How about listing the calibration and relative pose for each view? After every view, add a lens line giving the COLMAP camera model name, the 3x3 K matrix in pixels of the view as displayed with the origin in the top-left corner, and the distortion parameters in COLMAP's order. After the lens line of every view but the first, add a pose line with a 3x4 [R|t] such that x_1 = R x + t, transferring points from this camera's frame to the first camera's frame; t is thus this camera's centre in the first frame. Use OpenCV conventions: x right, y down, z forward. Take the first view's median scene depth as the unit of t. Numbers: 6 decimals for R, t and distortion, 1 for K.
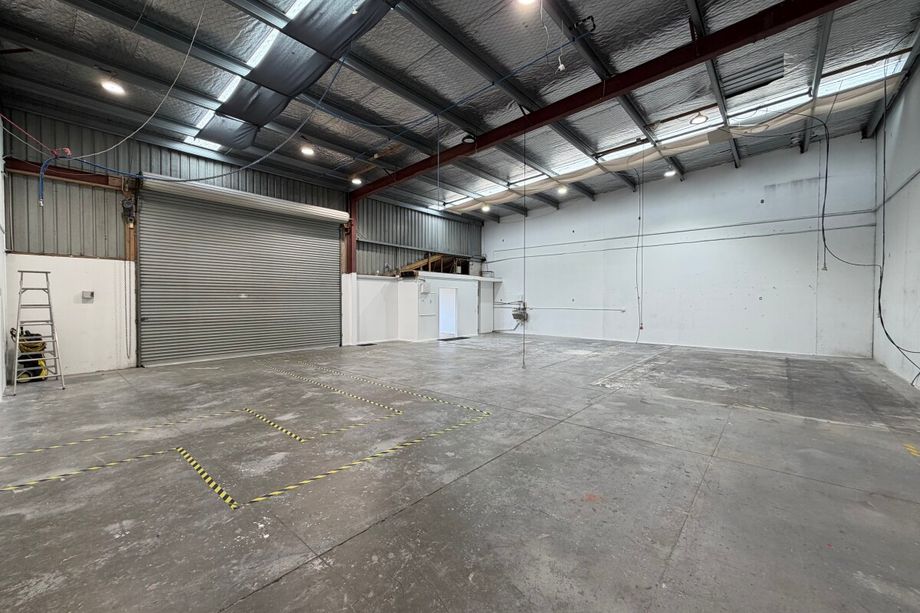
lens RADIAL K [[366.1, 0, 458.6], [0, 366.1, 306.5], [0, 0, 1]] dist [0.000866, 0.000299]
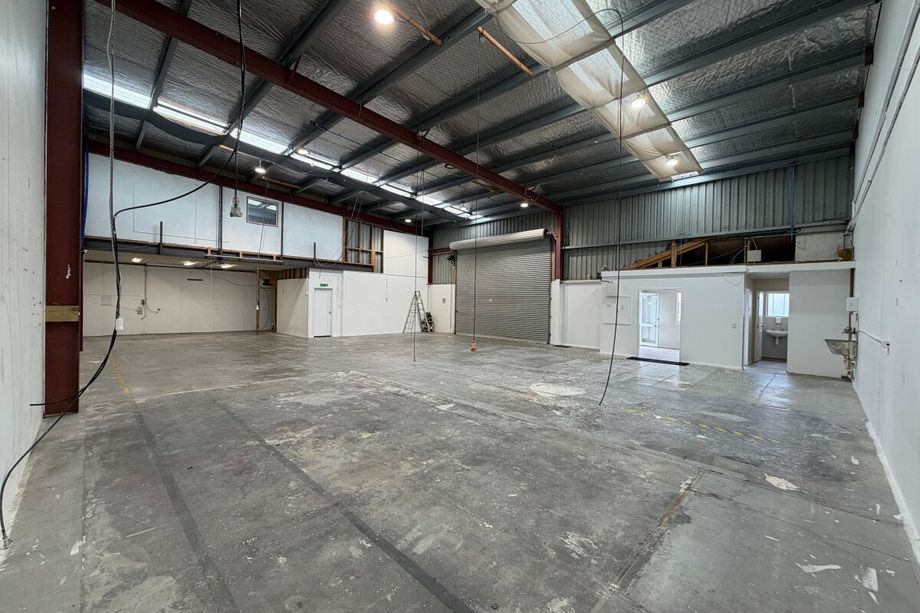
lens RADIAL K [[366.1, 0, 458.6], [0, 366.1, 306.5], [0, 0, 1]] dist [0.000866, 0.000299]
pose [[-0.054683, 0.007827, -0.998473, 0.923342], [-0.038503, 0.999209, 0.009941, -0.010852], [0.997761, 0.038988, -0.054339, 0.845578]]
